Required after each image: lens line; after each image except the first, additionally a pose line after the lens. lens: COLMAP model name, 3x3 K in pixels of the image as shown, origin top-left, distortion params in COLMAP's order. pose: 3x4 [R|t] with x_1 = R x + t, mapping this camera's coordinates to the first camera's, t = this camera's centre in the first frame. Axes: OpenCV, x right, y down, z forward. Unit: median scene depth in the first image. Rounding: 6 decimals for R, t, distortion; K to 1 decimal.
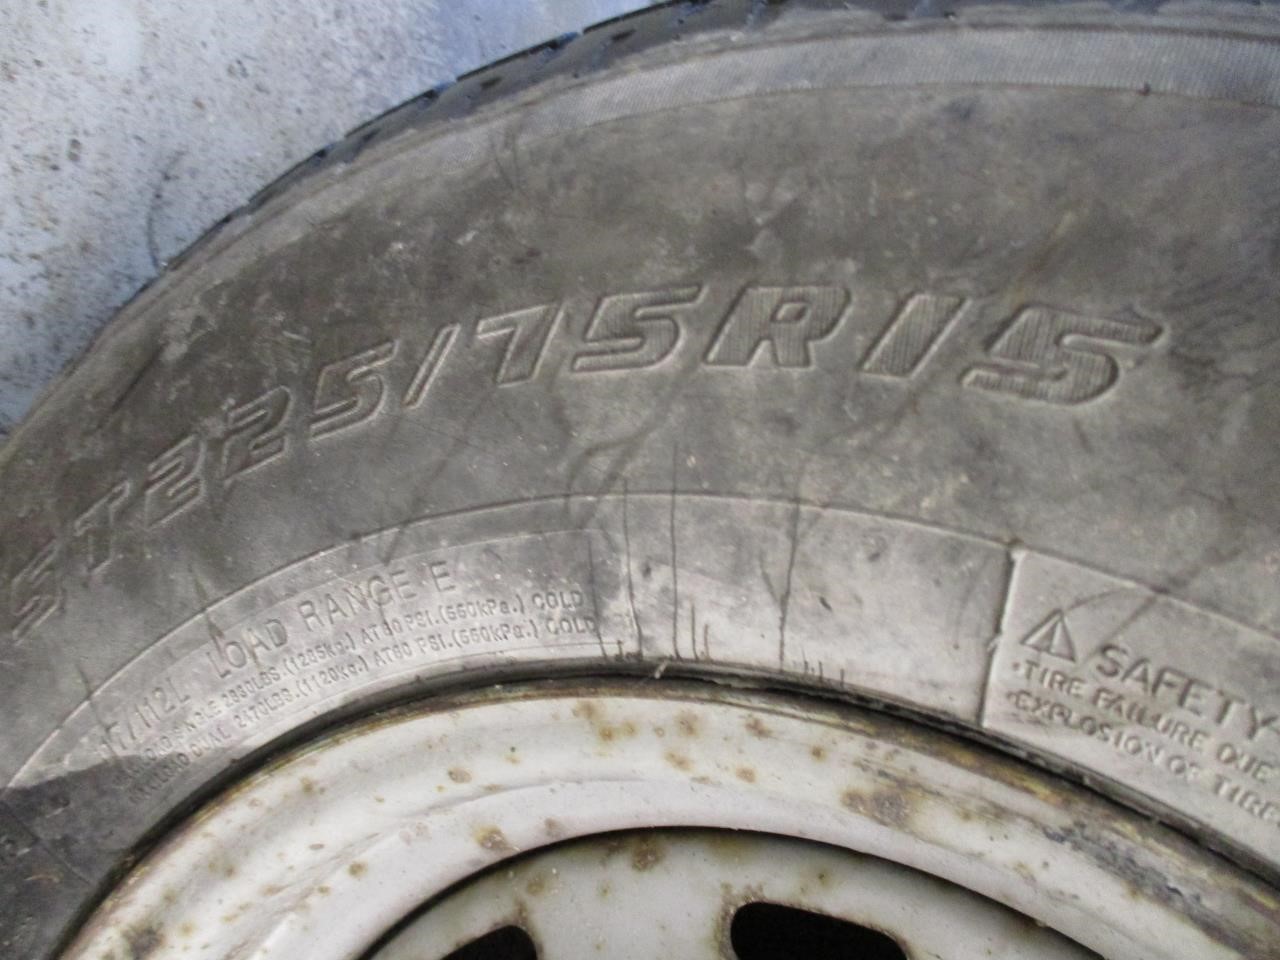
lens RADIAL K [[1075.0, 0, 640.0], [0, 1075.0, 480.0], [0, 0, 1]] dist [-0.042261, 0.000863]
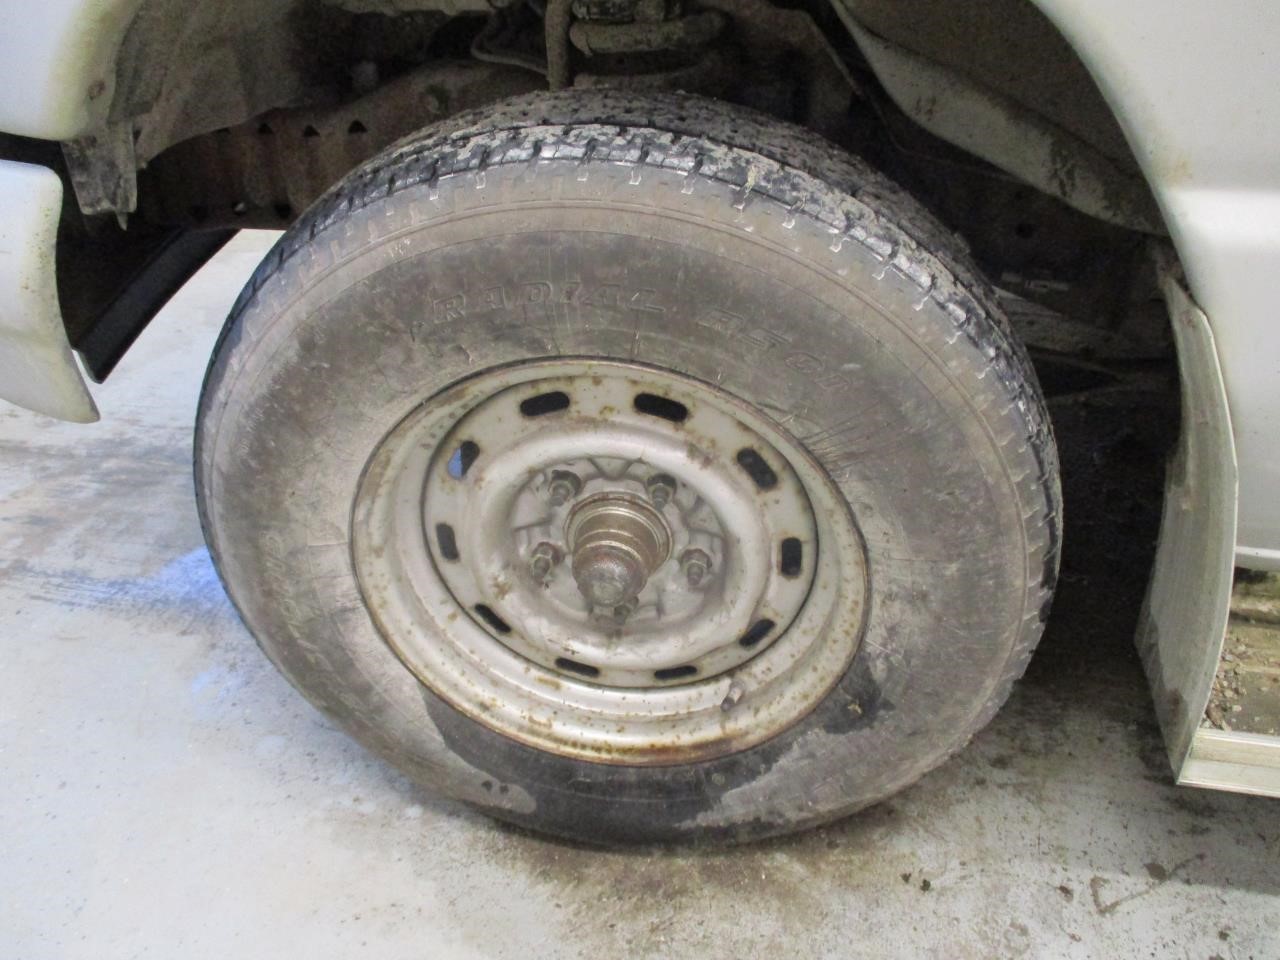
lens RADIAL K [[1075.0, 0, 640.0], [0, 1075.0, 480.0], [0, 0, 1]] dist [-0.042261, 0.000863]
pose [[-0.083171, -0.988624, -0.125321, 0.832476], [0.992127, -0.070330, -0.103626, 1.580230], [0.093634, -0.132953, 0.986690, -2.850782]]
